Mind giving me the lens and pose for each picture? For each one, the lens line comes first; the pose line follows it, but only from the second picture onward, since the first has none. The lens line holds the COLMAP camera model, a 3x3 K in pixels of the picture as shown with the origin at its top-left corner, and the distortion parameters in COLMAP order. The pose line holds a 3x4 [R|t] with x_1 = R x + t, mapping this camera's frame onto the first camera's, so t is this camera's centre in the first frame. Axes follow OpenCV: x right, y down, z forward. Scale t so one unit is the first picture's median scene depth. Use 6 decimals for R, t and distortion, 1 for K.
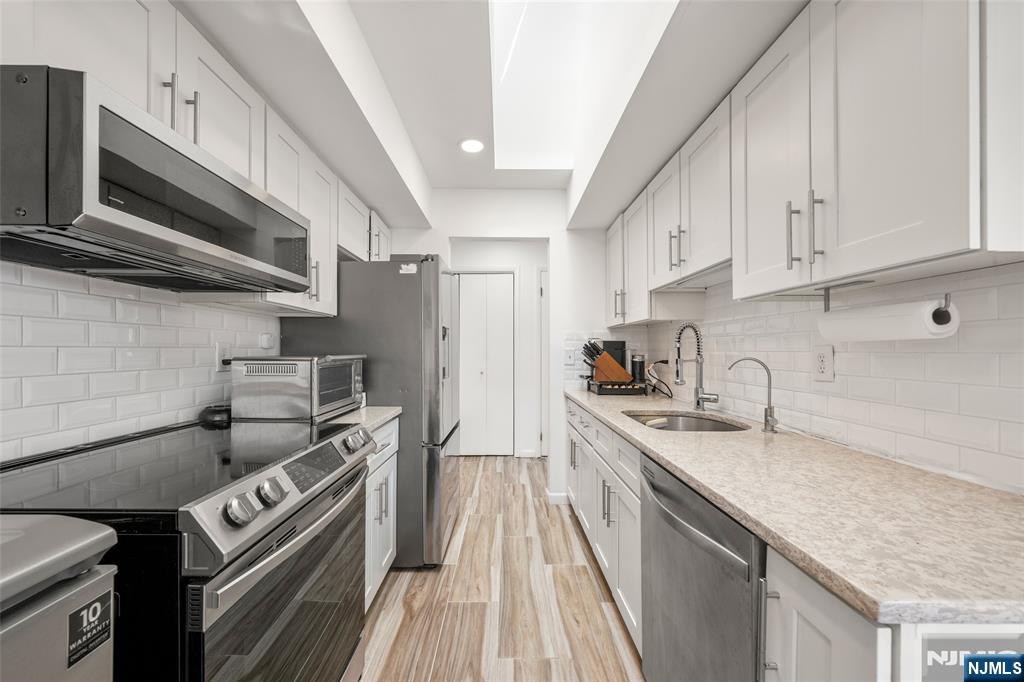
lens RADIAL K [[382.2, 0, 502.9], [0, 382.2, 349.4], [0, 0, 1]] dist [-0.000422, -0.000037]
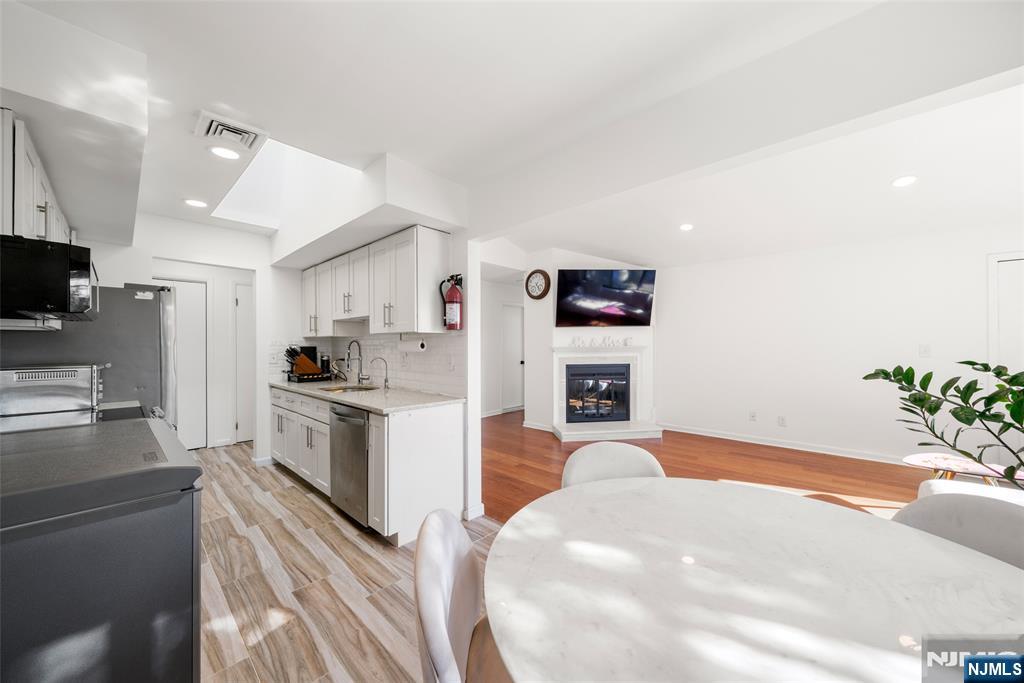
lens RADIAL K [[372.6, 0, 512.1], [0, 372.6, 345.8], [0, 0, 1]] dist [-0.000506, -0.000073]
pose [[0.683771, -0.003688, 0.729687, -0.304289], [0.002149, 0.999993, 0.003040, -0.036996], [-0.729693, -0.000510, 0.683774, -0.773243]]
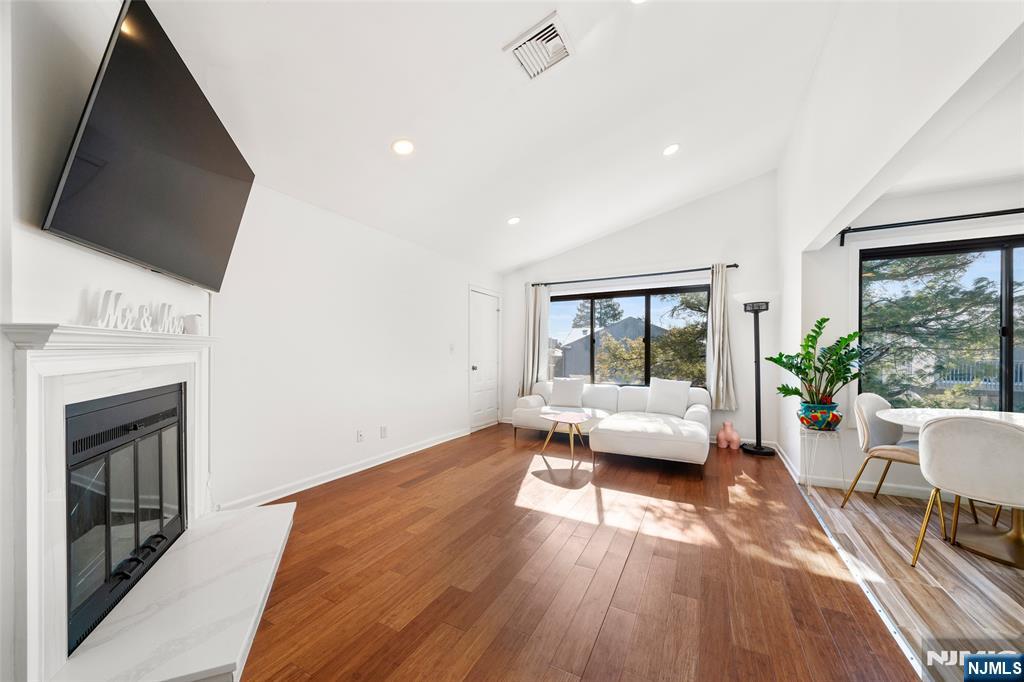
lens RADIAL K [[372.6, 0, 512.1], [0, 372.6, 345.3], [0, 0, 1]] dist [-0.000506, -0.000073]
pose [[-0.884984, 0.002187, 0.465616, 0.927404], [-0.006332, 0.999840, -0.016733, 0.011529], [-0.465578, -0.017757, -0.884829, 0.892957]]
